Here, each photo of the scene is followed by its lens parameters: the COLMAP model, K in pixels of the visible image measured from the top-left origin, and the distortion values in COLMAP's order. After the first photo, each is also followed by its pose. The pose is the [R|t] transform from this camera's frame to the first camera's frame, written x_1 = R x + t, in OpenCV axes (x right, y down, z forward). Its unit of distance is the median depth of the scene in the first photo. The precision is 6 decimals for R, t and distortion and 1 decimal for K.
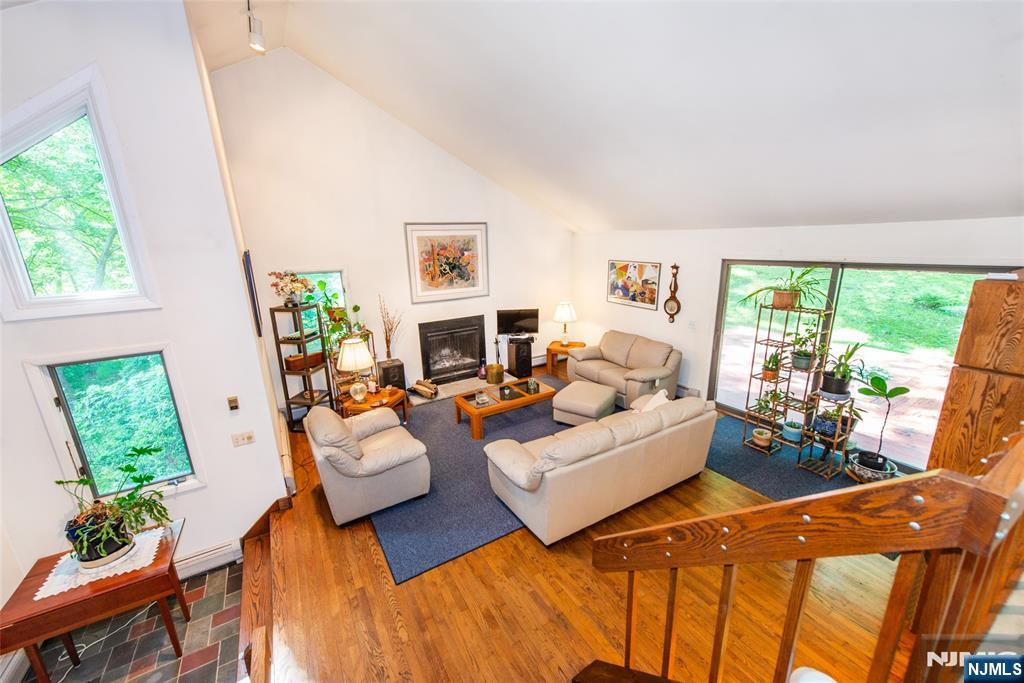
lens RADIAL K [[411.9, 0, 511.0], [0, 411.9, 339.6], [0, 0, 1]] dist [0.008747, -0.003497]
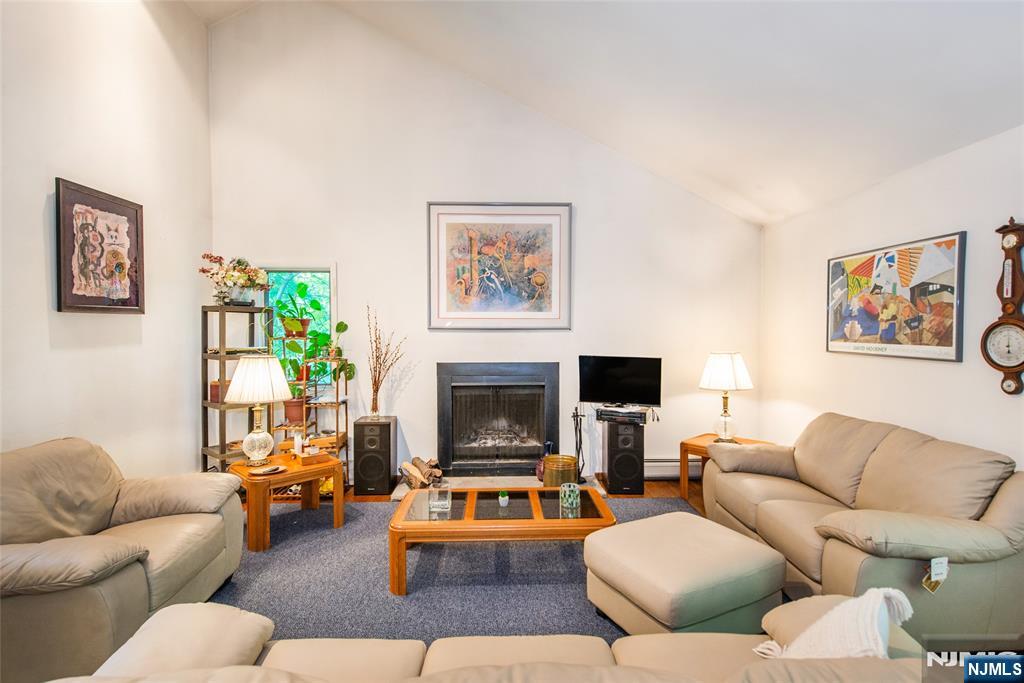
lens RADIAL K [[485.6, 0, 511.3], [0, 485.6, 334.7], [0, 0, 1]] dist [0.013583, -0.002426]
pose [[0.866742, 0.025629, -0.498098, 0.234029], [-0.143091, 0.969474, -0.199110, 0.049423], [0.477790, 0.243850, 0.843951, 0.460343]]
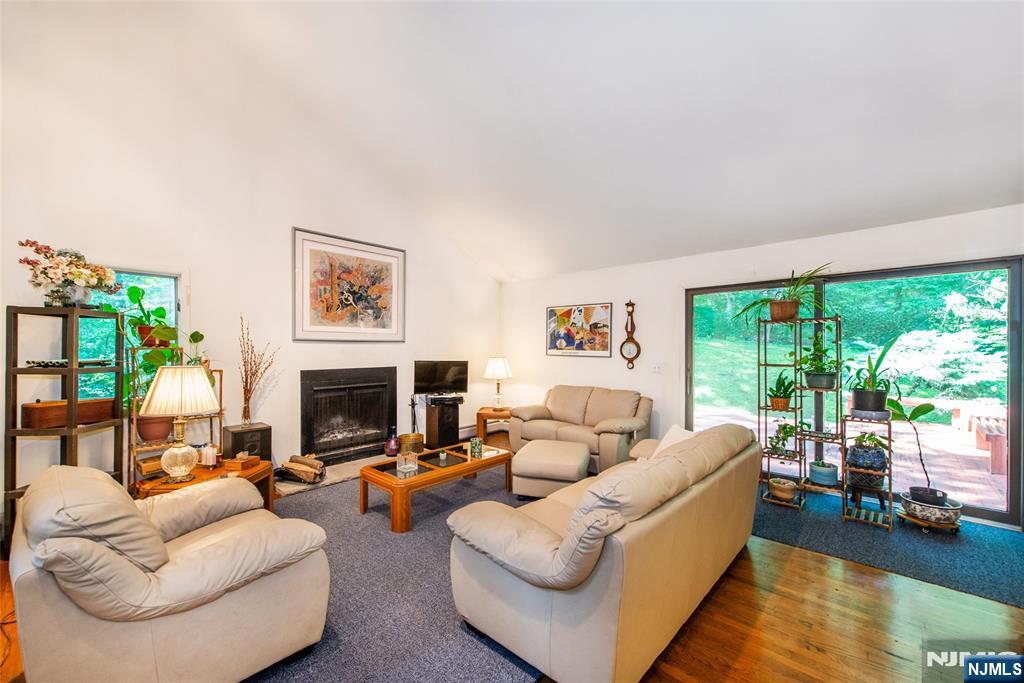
lens RADIAL K [[411.9, 0, 513.9], [0, 411.9, 343.2], [0, 0, 1]] dist [0.008747, -0.003497]
pose [[0.957896, 0.028673, 0.285680, -0.087069], [0.047165, 0.965770, -0.255078, 0.113238], [-0.283215, 0.257812, 0.923754, 0.268289]]
